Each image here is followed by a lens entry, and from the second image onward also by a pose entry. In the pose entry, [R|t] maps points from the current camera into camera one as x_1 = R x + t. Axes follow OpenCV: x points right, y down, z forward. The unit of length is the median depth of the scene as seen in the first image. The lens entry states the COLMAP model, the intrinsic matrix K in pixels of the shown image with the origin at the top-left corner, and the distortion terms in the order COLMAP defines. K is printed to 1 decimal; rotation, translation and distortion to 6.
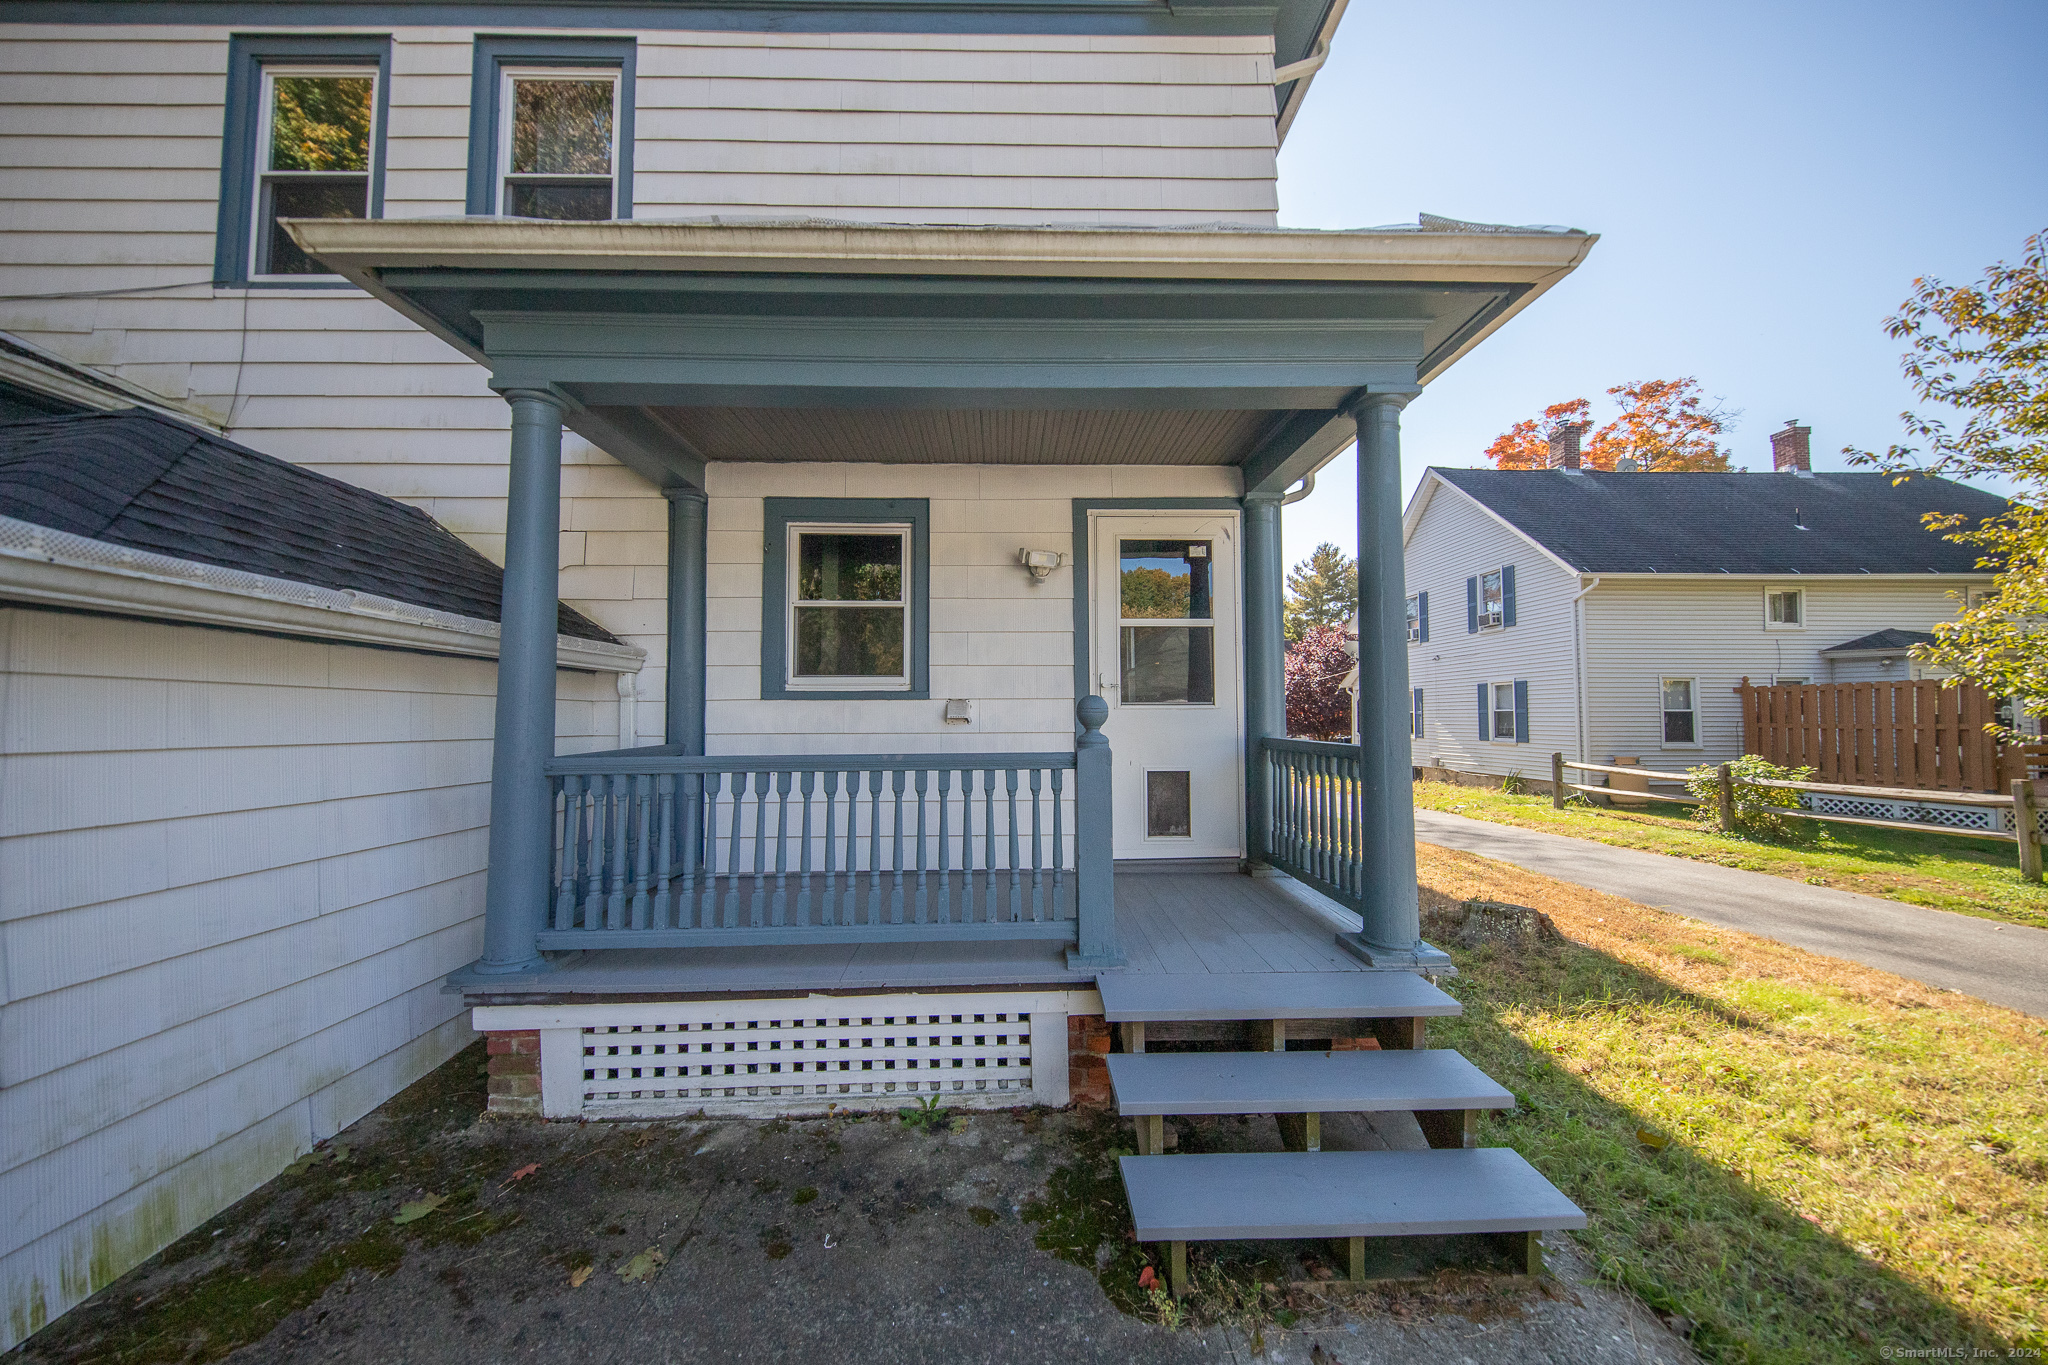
lens RADIAL K [[662.3, 0, 1026.5], [0, 662.3, 687.3], [0, 0, 1]] dist [0.014583, -0.006850]
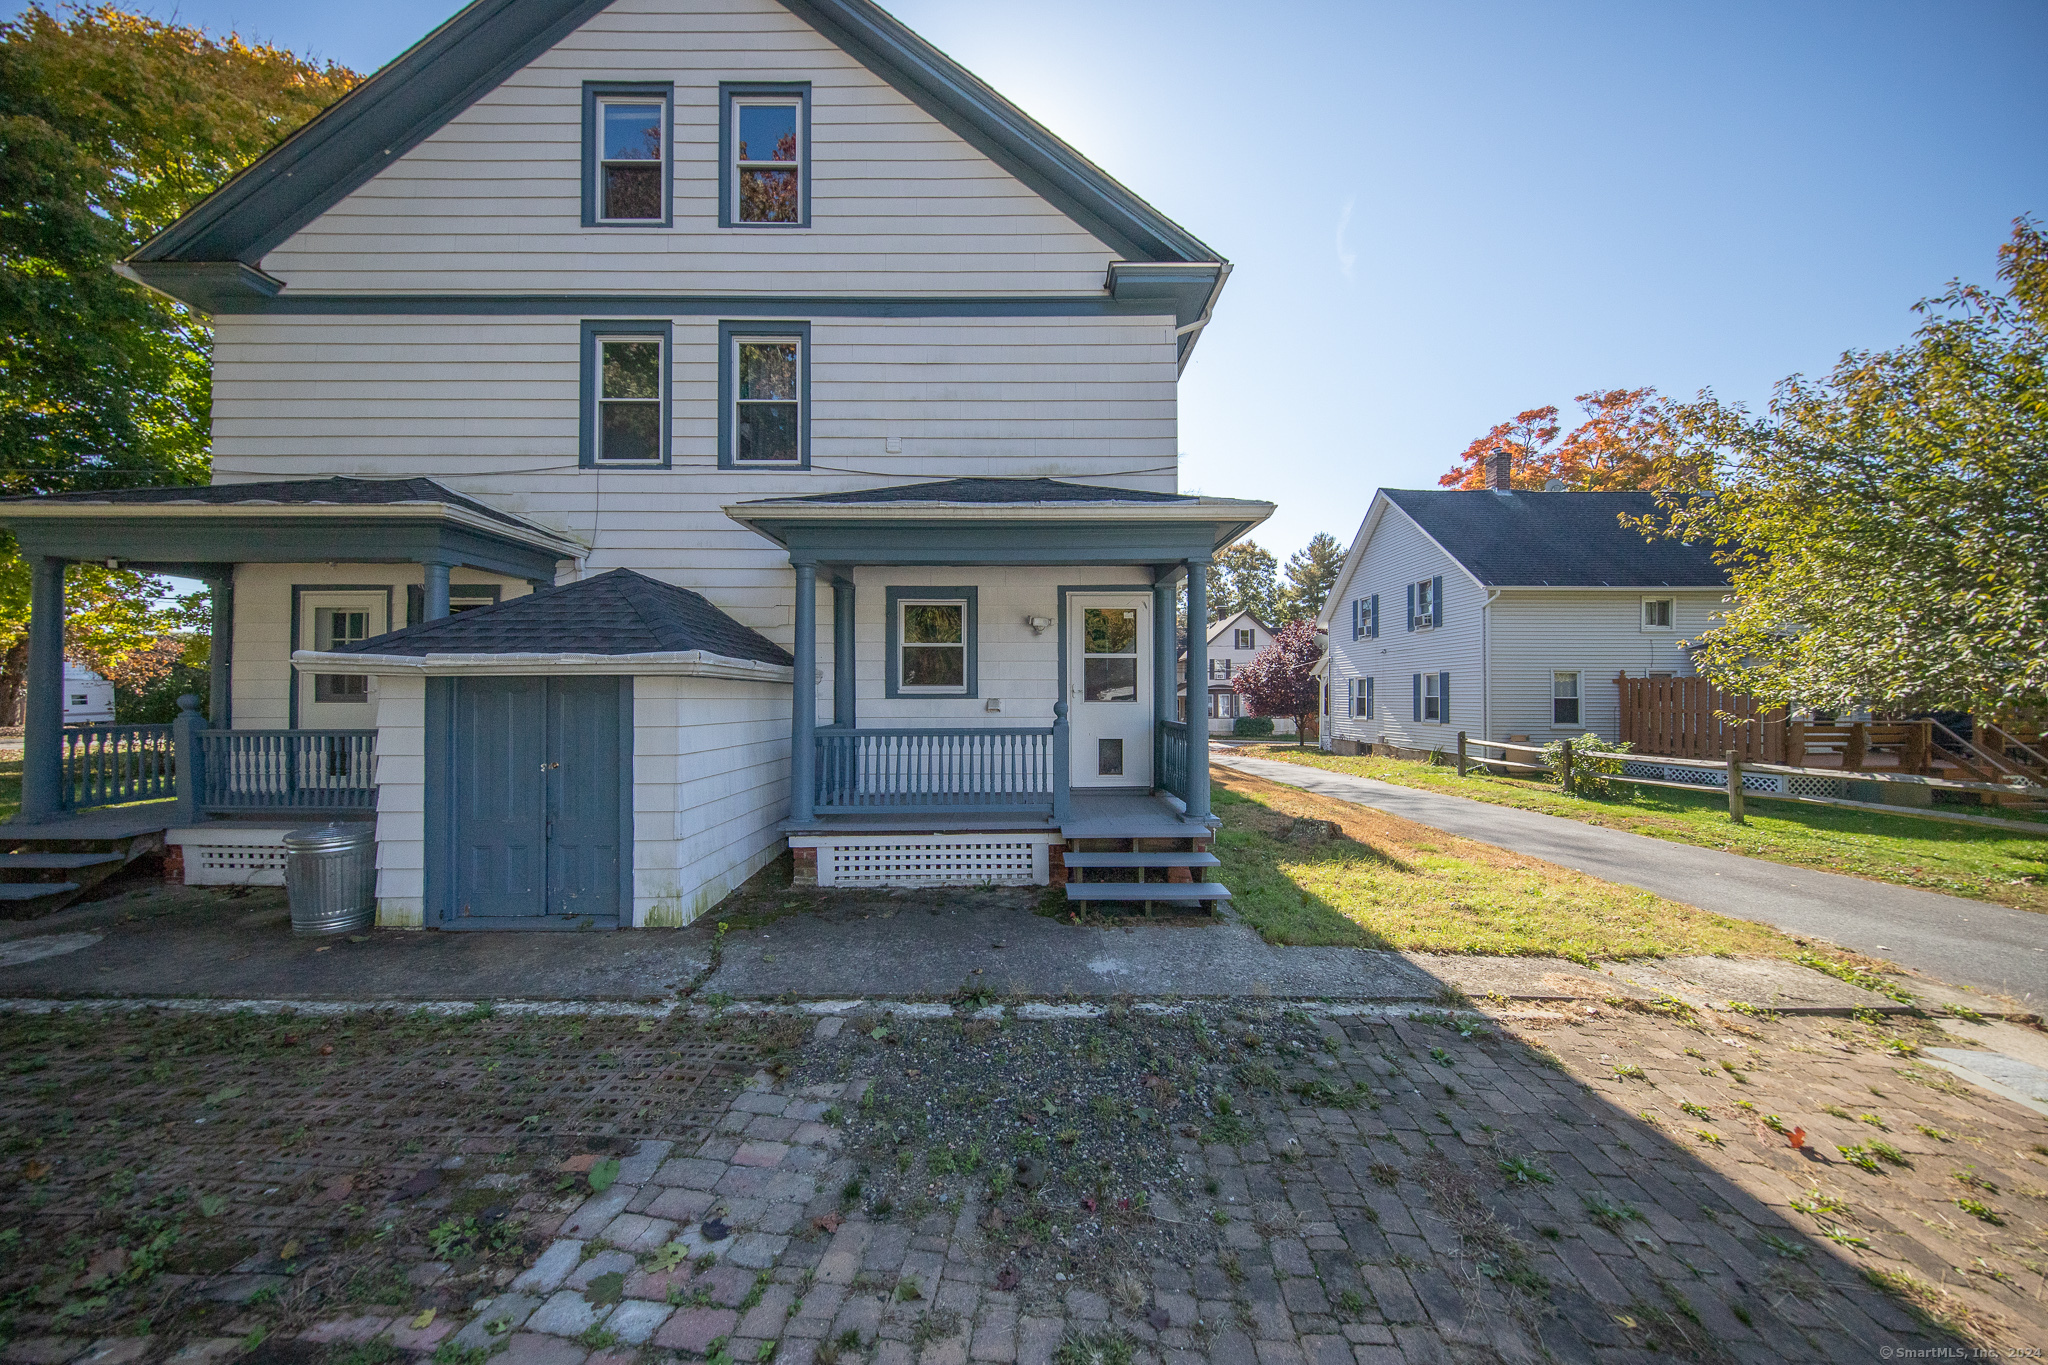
lens RADIAL K [[662.3, 0, 1026.5], [0, 662.3, 687.3], [0, 0, 1]] dist [0.014583, -0.006850]
pose [[0.999856, 0.002078, -0.016829, 0.016209], [-0.001558, 0.999522, 0.030875, -0.067785], [0.016885, -0.030844, 0.999382, -0.793176]]
